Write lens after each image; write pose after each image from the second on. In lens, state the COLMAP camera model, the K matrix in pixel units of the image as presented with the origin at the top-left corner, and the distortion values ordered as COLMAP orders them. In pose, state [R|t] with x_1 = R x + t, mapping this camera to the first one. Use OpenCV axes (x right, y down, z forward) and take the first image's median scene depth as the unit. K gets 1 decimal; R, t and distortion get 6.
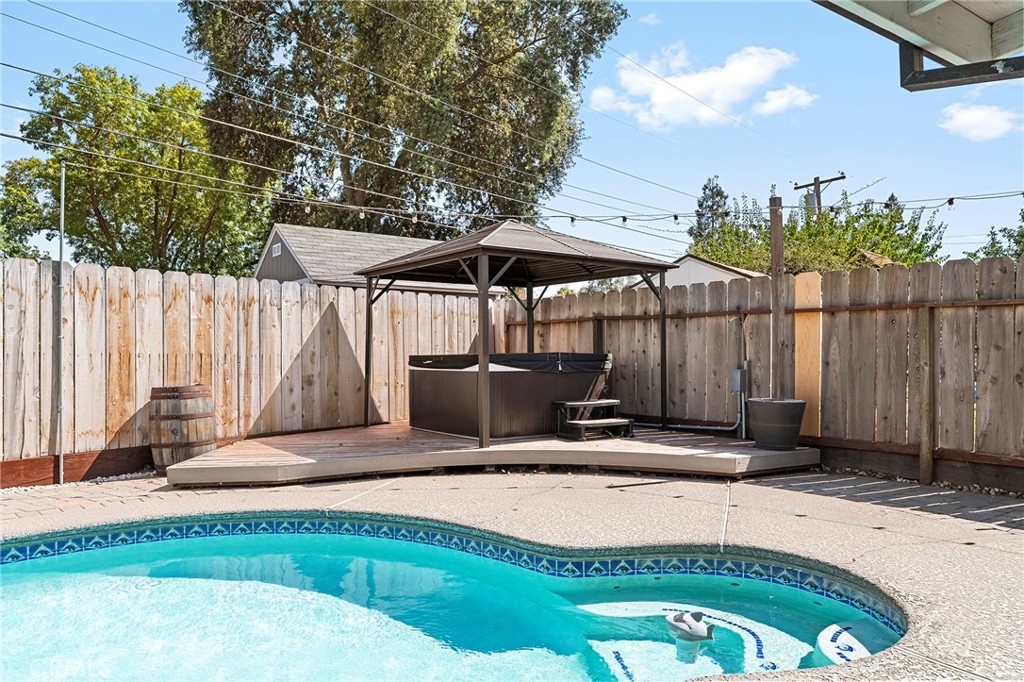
lens RADIAL K [[730.5, 0, 508.1], [0, 730.5, 342.1], [0, 0, 1]] dist [0.010787, 0.003025]
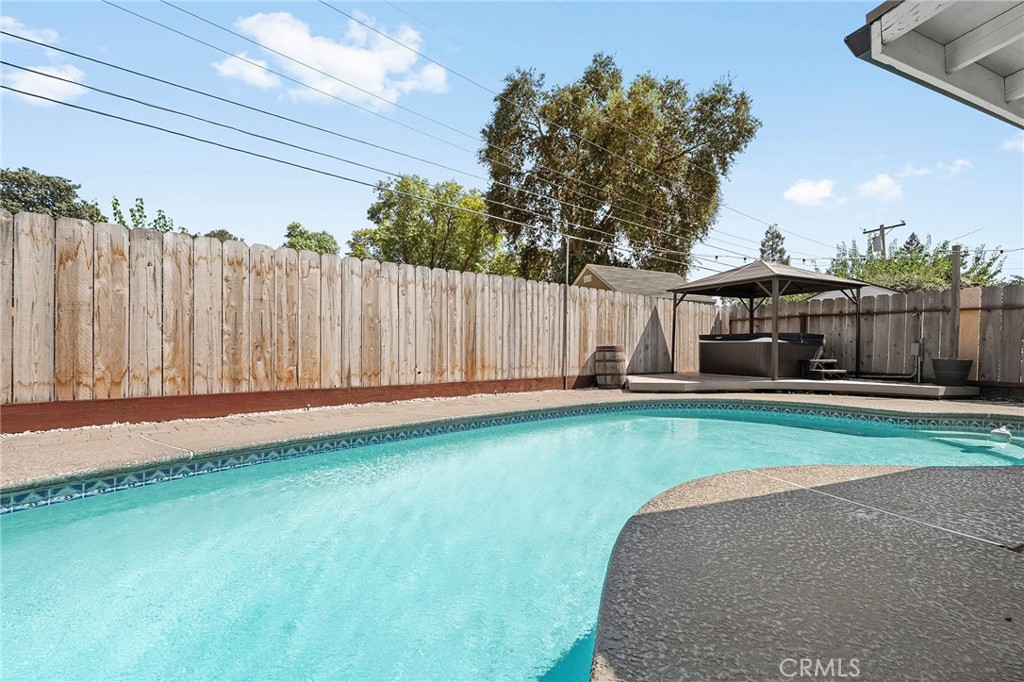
lens RADIAL K [[484.3, 0, 507.9], [0, 484.3, 352.3], [0, 0, 1]] dist [-0.002451, -0.000308]
pose [[0.979740, 0.018442, -0.199422, -0.375627], [-0.013408, 0.999557, 0.026561, 0.037399], [0.199823, -0.023349, 0.979554, -0.304079]]
